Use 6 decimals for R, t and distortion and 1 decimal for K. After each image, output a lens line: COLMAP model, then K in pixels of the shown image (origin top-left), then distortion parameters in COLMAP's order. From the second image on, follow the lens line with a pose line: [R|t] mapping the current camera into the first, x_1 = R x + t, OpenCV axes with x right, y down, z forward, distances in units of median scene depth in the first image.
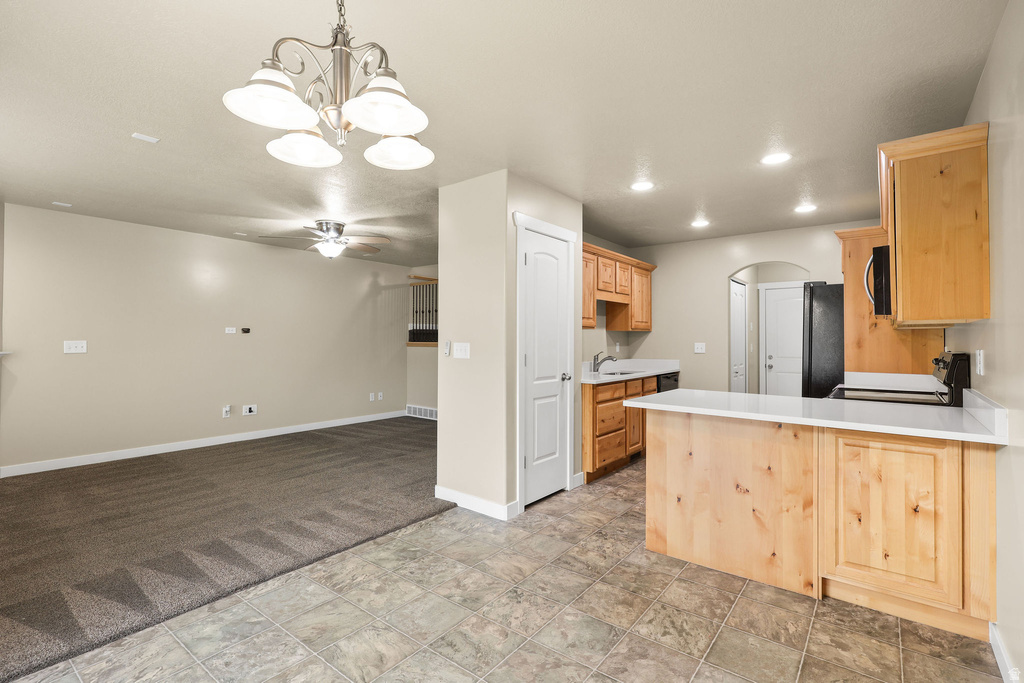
lens RADIAL K [[478.3, 0, 508.5], [0, 478.3, 334.9], [0, 0, 1]] dist [0.000746, 0.001125]
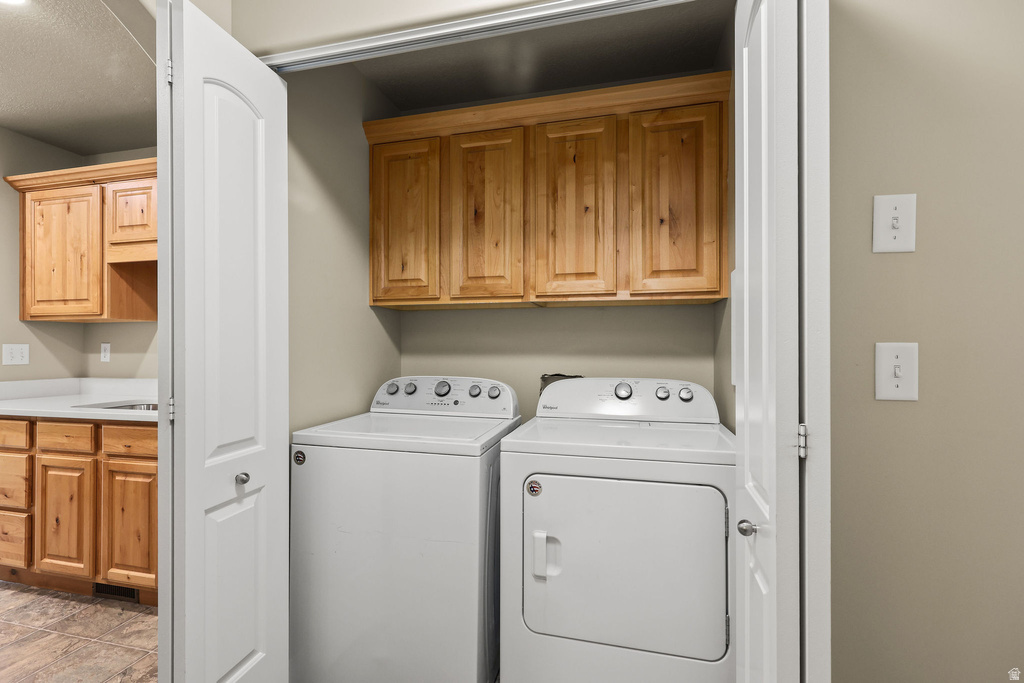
lens RADIAL K [[450.9, 0, 509.8], [0, 450.9, 344.0], [0, 0, 1]] dist [0.002819, -0.000311]
pose [[0.403591, -0.008964, -0.914896, 1.114548], [0.014364, 0.999891, -0.003460, 0.034620], [0.914827, -0.011745, 0.403676, 1.608809]]
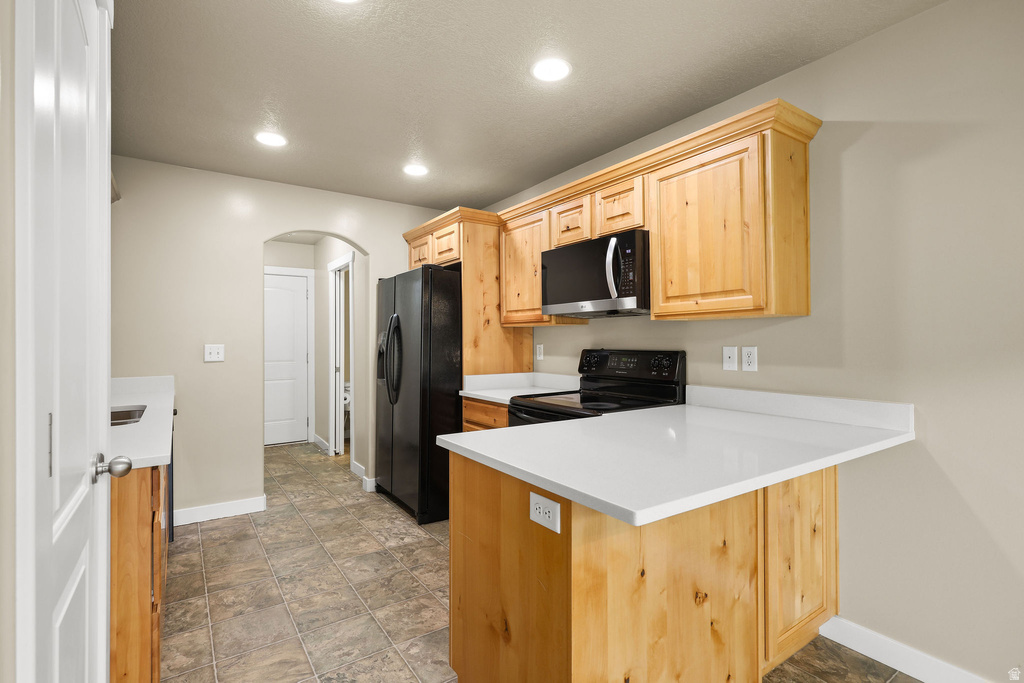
lens RADIAL K [[478.3, 0, 507.3], [0, 478.3, 337.9], [0, 0, 1]] dist [0.000746, 0.001125]
pose [[0.301863, -0.000913, 0.953351, -0.090103], [-0.004923, 0.999985, 0.002517, 0.007927], [-0.953339, -0.005453, 0.301854, 0.734053]]
